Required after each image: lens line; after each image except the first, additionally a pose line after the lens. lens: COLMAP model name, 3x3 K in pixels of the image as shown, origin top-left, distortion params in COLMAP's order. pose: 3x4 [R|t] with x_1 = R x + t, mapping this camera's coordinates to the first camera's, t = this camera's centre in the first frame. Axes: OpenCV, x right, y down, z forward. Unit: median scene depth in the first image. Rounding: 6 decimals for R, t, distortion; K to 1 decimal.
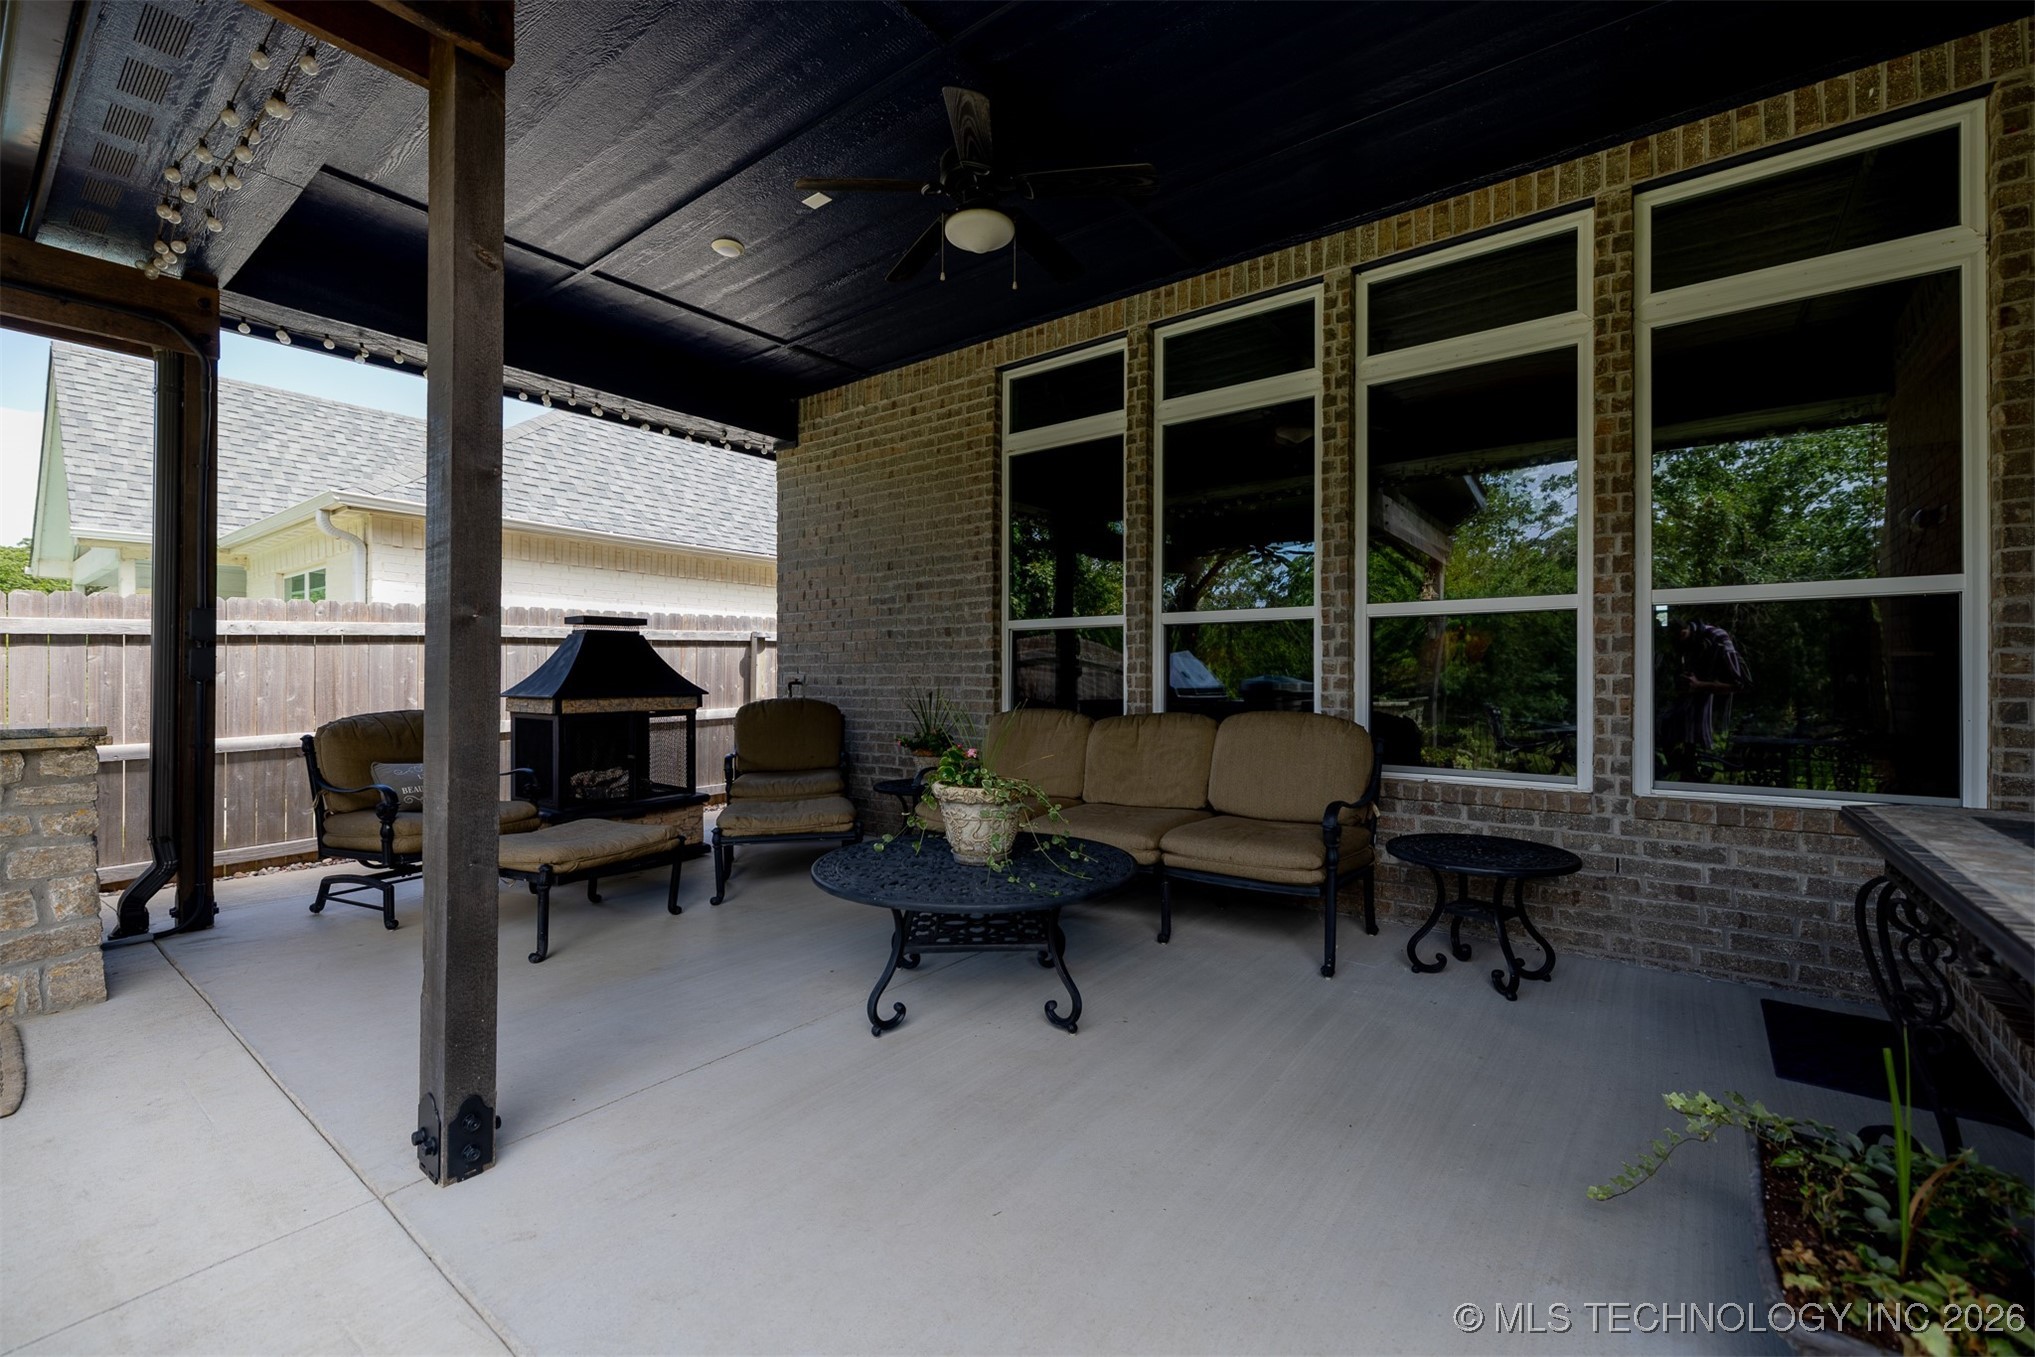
lens RADIAL K [[852.7, 0, 1010.8], [0, 852.7, 676.5], [0, 0, 1]] dist [0.000809, 0.000395]
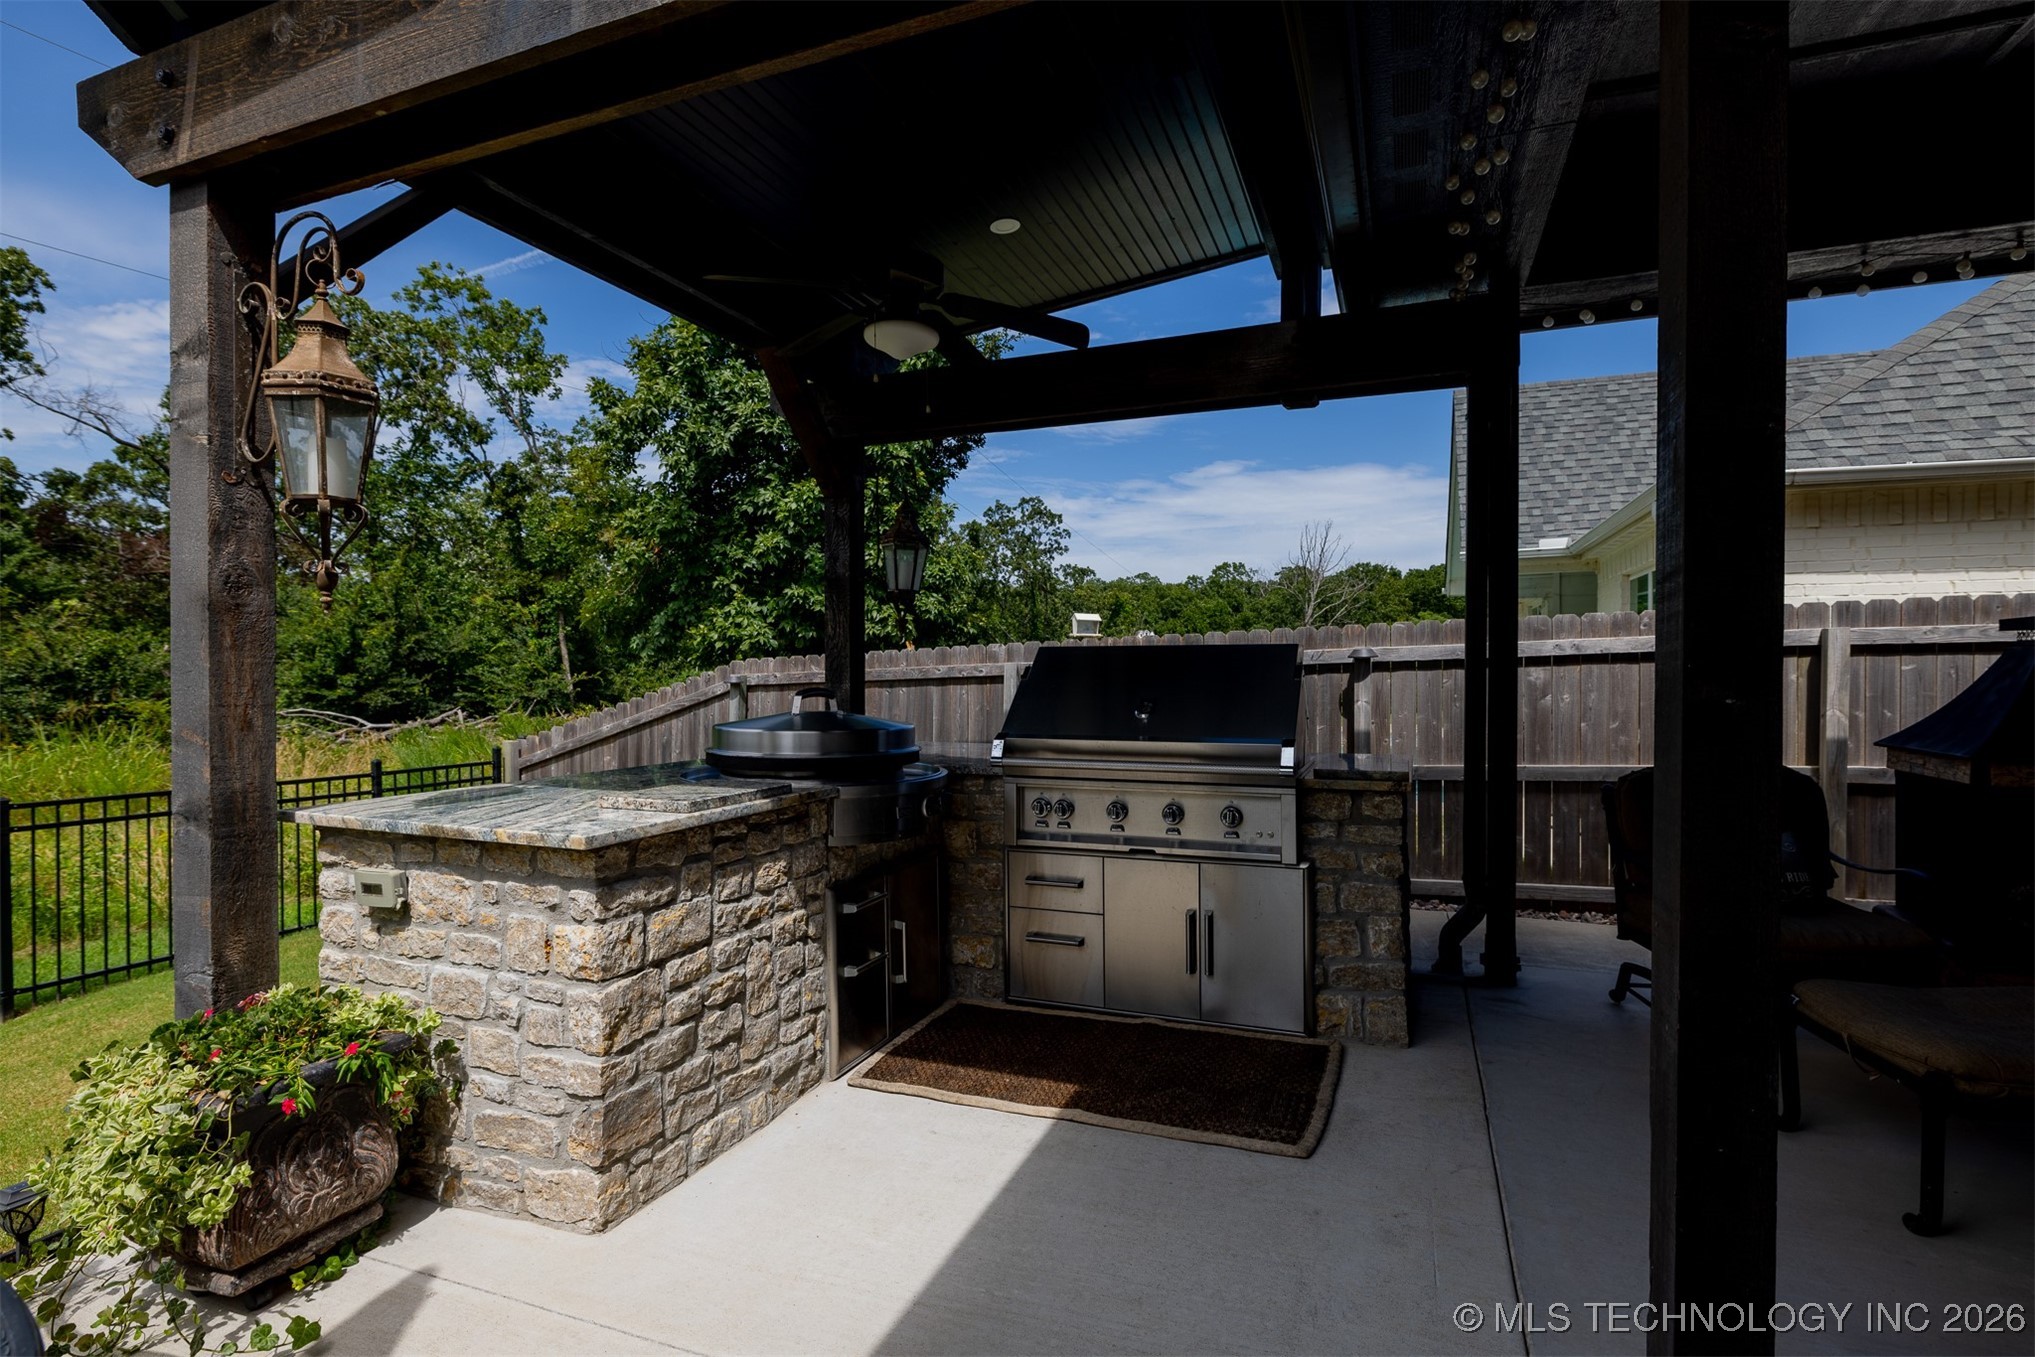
lens RADIAL K [[974.0, 0, 1012.6], [0, 974.0, 675.0], [0, 0, 1]] dist [-0.007591, 0.002978]
pose [[0.273367, 0.002118, -0.961908, -0.053290], [0.003557, 0.999989, 0.003213, -0.032604], [0.961903, -0.004300, 0.273356, 0.136114]]
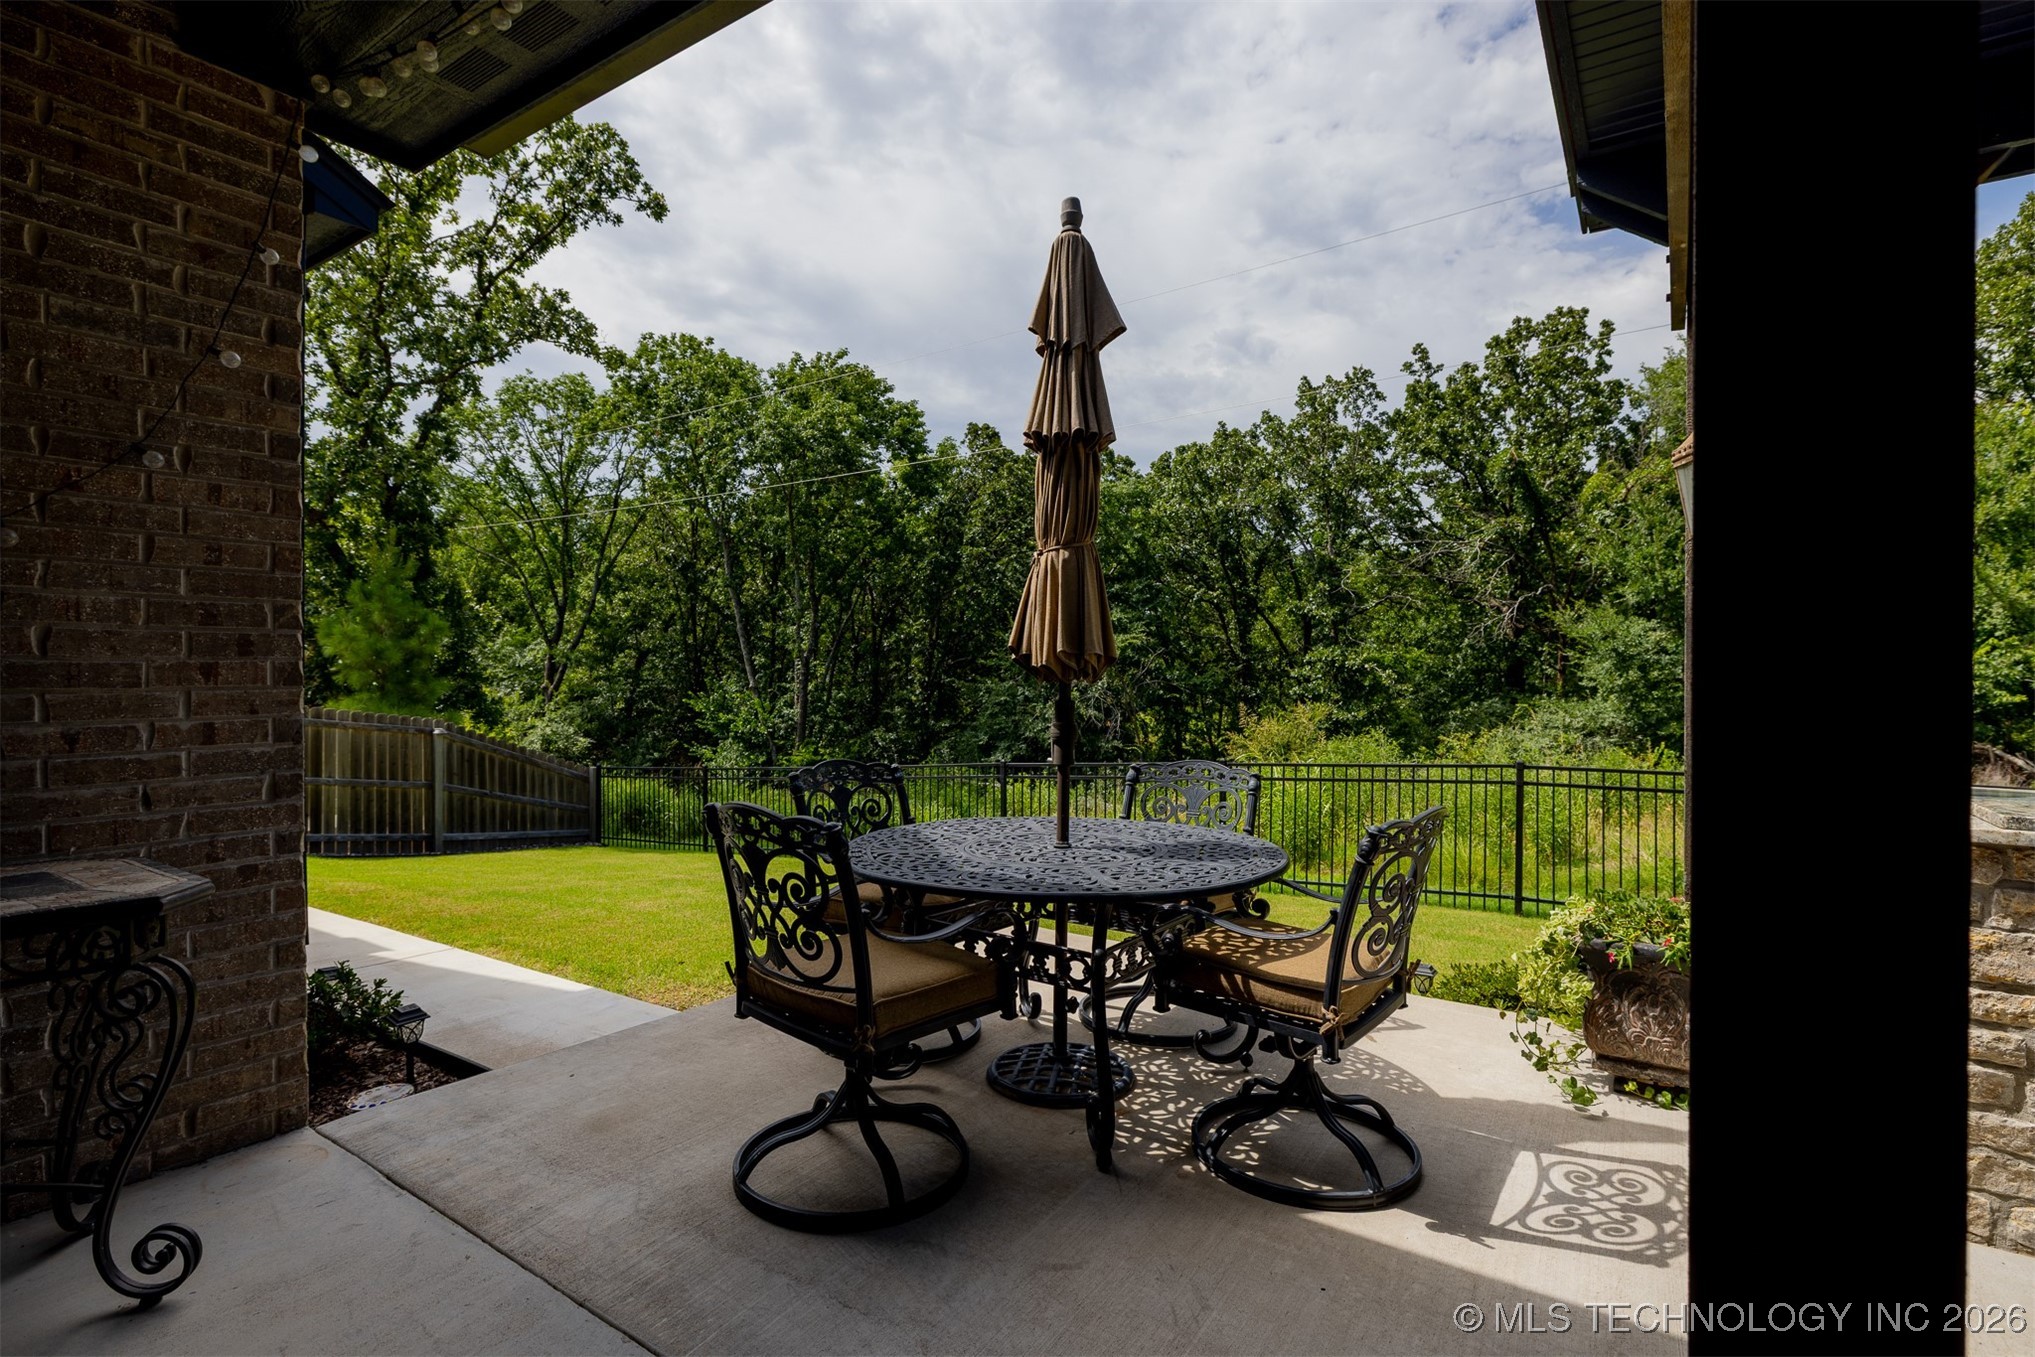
lens RADIAL K [[965.0, 0, 1016.2], [0, 965.0, 675.4], [0, 0, 1]] dist [-0.010629, 0.004781]
pose [[-0.997797, -0.004610, -0.066174, -0.111332], [-0.004992, 0.999972, 0.005619, -0.028835], [0.066146, 0.005937, -0.997792, 0.492447]]
